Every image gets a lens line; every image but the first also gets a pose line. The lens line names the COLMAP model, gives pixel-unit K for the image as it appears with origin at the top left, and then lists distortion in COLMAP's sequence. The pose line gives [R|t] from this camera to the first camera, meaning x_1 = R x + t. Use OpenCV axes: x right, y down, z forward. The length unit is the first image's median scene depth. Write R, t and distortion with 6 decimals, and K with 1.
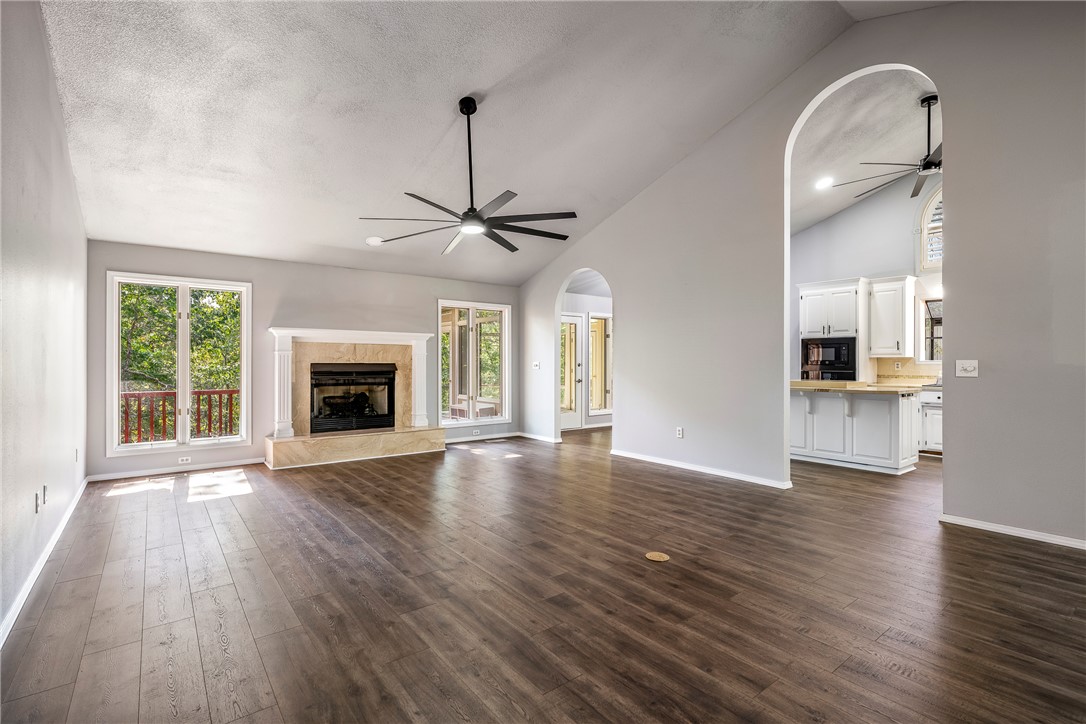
lens RADIAL K [[487.2, 0, 516.8], [0, 487.2, 365.3], [0, 0, 1]] dist [0.000754, 0.000513]
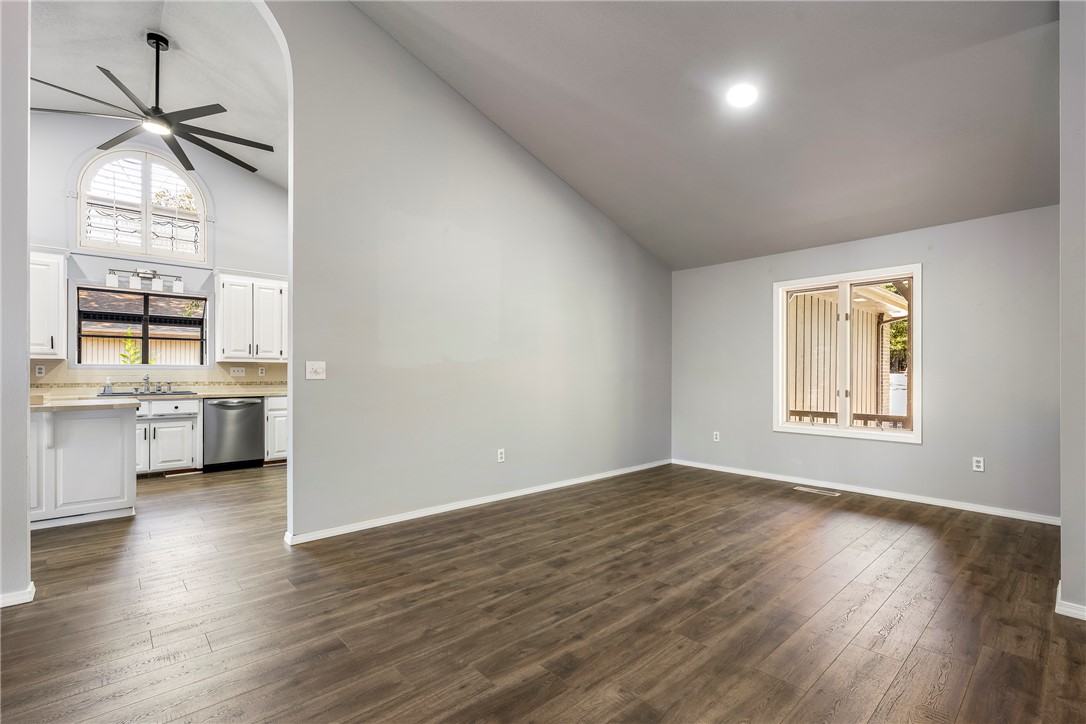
lens RADIAL K [[503.0, 0, 549.6], [0, 503.0, 364.2], [0, 0, 1]] dist [0.003134, -0.000580]
pose [[-0.108724, 0.014115, 0.993972, -0.043655], [0.004304, 0.999896, -0.013729, 0.005084], [-0.994063, 0.002785, -0.108774, 0.341644]]
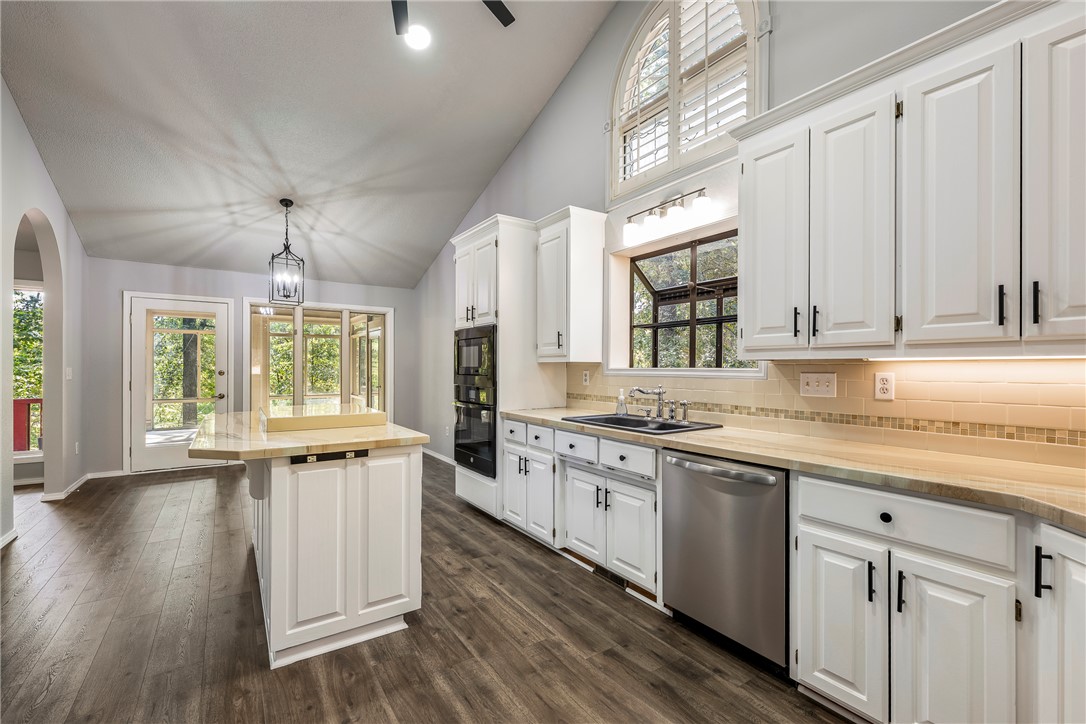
lens RADIAL K [[465.8, 0, 537.8], [0, 465.8, 368.4], [0, 0, 1]] dist [0.007272, 0.000158]
pose [[0.999234, 0.002859, -0.039038, 0.763107], [-0.003096, 0.999977, -0.006001, -0.005983], [0.039020, 0.006118, 0.999220, 0.481551]]
